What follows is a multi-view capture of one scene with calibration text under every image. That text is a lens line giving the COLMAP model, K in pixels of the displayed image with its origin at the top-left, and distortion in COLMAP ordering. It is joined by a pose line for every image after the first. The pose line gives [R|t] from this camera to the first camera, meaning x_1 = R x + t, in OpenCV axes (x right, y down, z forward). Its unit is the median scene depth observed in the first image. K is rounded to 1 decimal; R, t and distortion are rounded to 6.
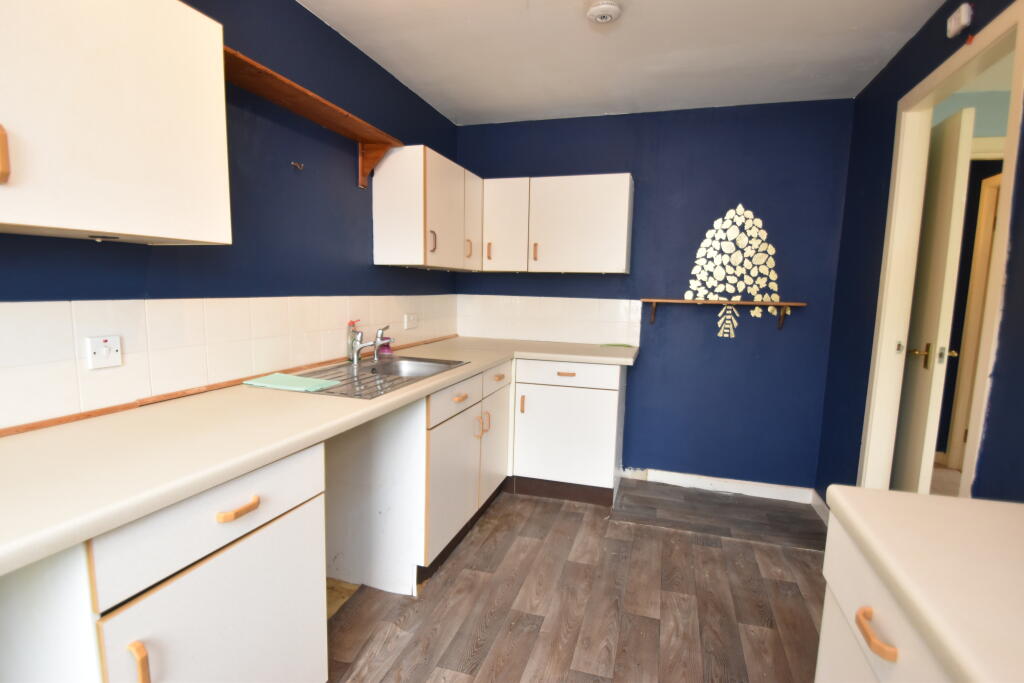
lens RADIAL K [[532.0, 0, 500.1], [0, 532.0, 347.4], [0, 0, 1]] dist [-0.015962, -0.002144]
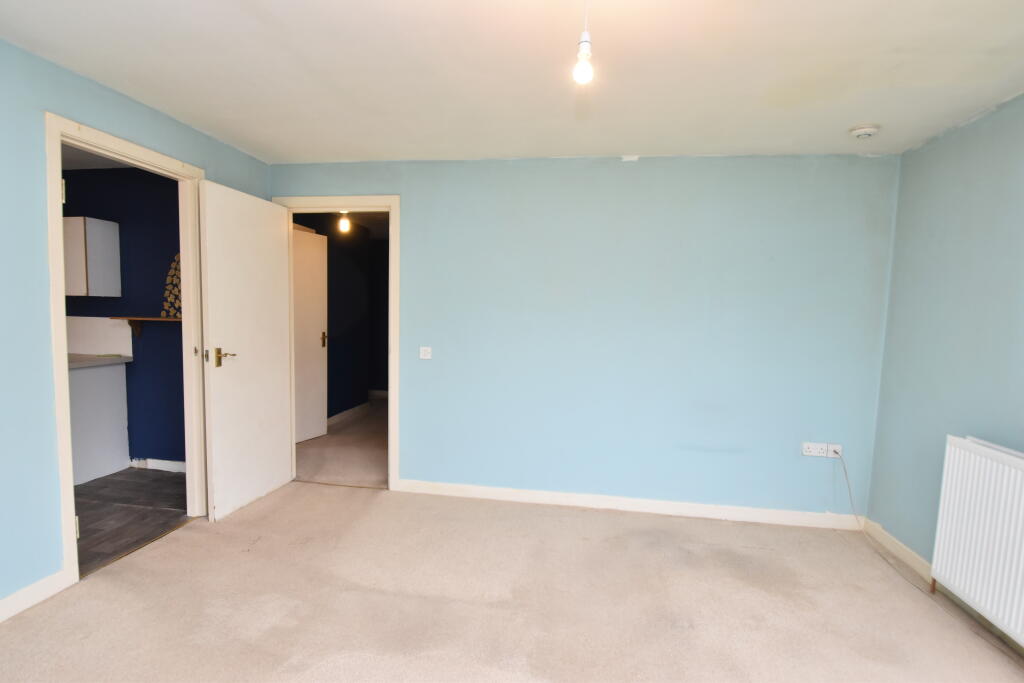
lens RADIAL K [[532.0, 0, 509.2], [0, 532.0, 351.1], [0, 0, 1]] dist [-0.015962, -0.002144]
pose [[0.991391, -0.016039, 0.129951, 0.993892], [0.021490, 0.998942, -0.040657, 0.054777], [-0.129161, 0.043100, 0.990686, -0.316974]]
